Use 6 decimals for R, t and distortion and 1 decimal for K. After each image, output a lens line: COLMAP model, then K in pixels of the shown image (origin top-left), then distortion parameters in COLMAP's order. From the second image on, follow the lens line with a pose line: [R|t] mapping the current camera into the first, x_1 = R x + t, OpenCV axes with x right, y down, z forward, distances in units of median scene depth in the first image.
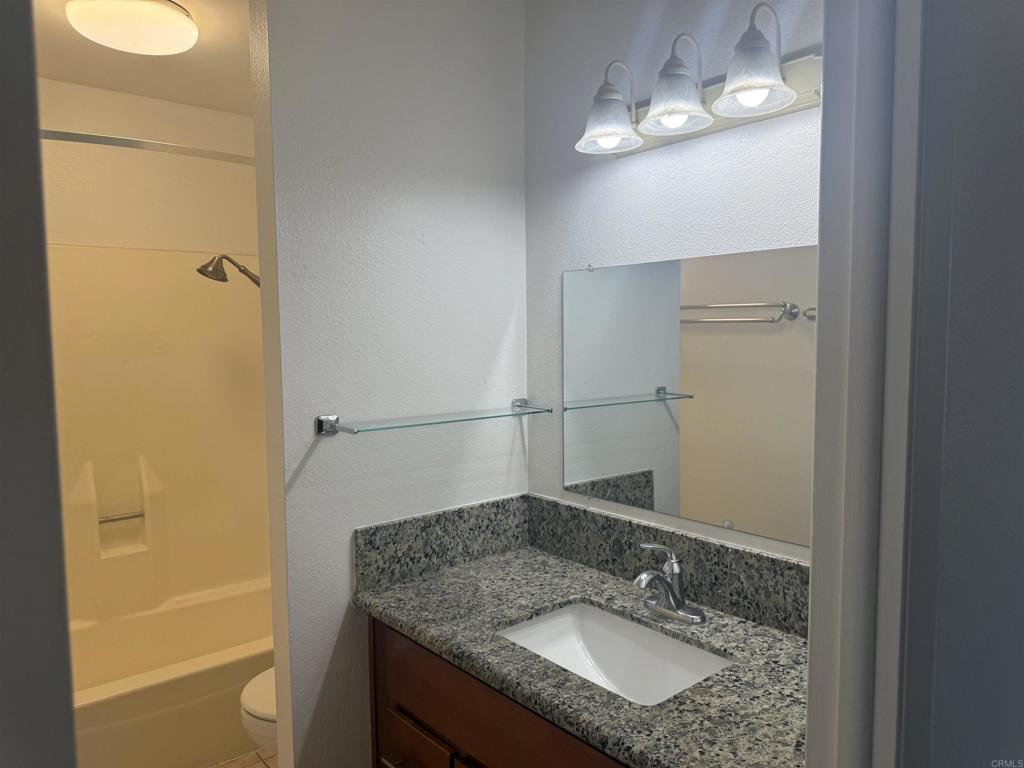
lens RADIAL K [[729.3, 0, 515.1], [0, 729.3, 387.1], [0, 0, 1]] dist [0.029848, -0.045232]
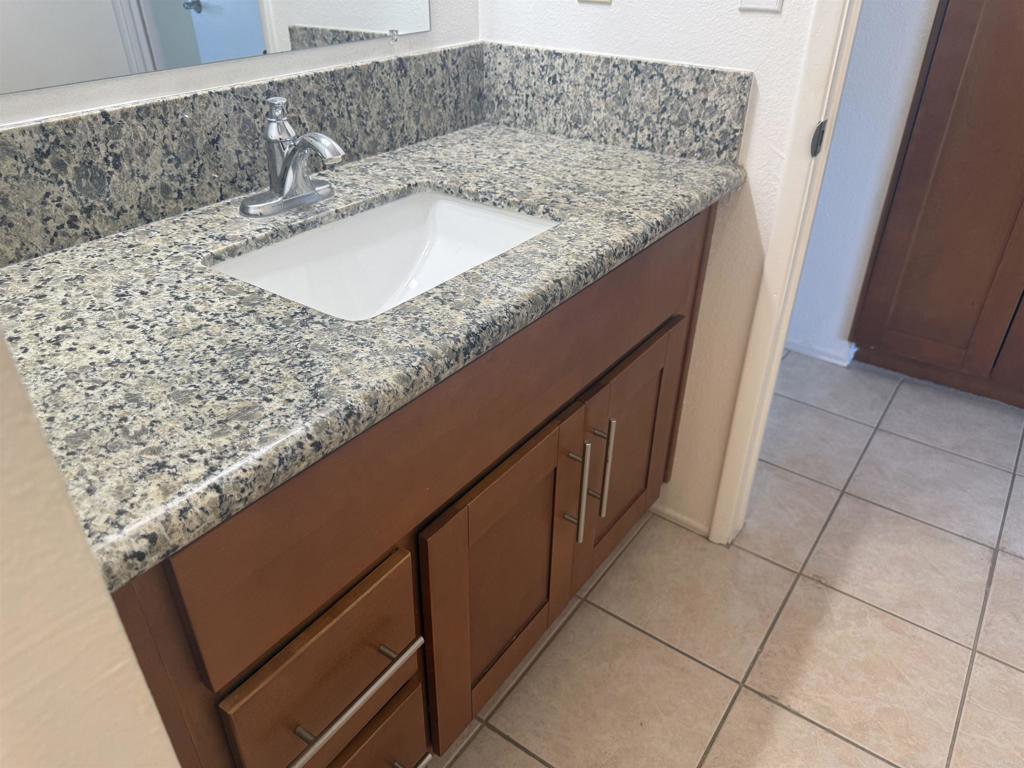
lens RADIAL K [[729.3, 0, 517.5], [0, 729.3, 389.7], [0, 0, 1]] dist [0.029848, -0.045232]
pose [[-0.229766, -0.528123, 0.817492, -0.492780], [0.068446, 0.829116, 0.554870, 0.094644], [-0.970836, 0.183445, -0.154355, 0.968538]]
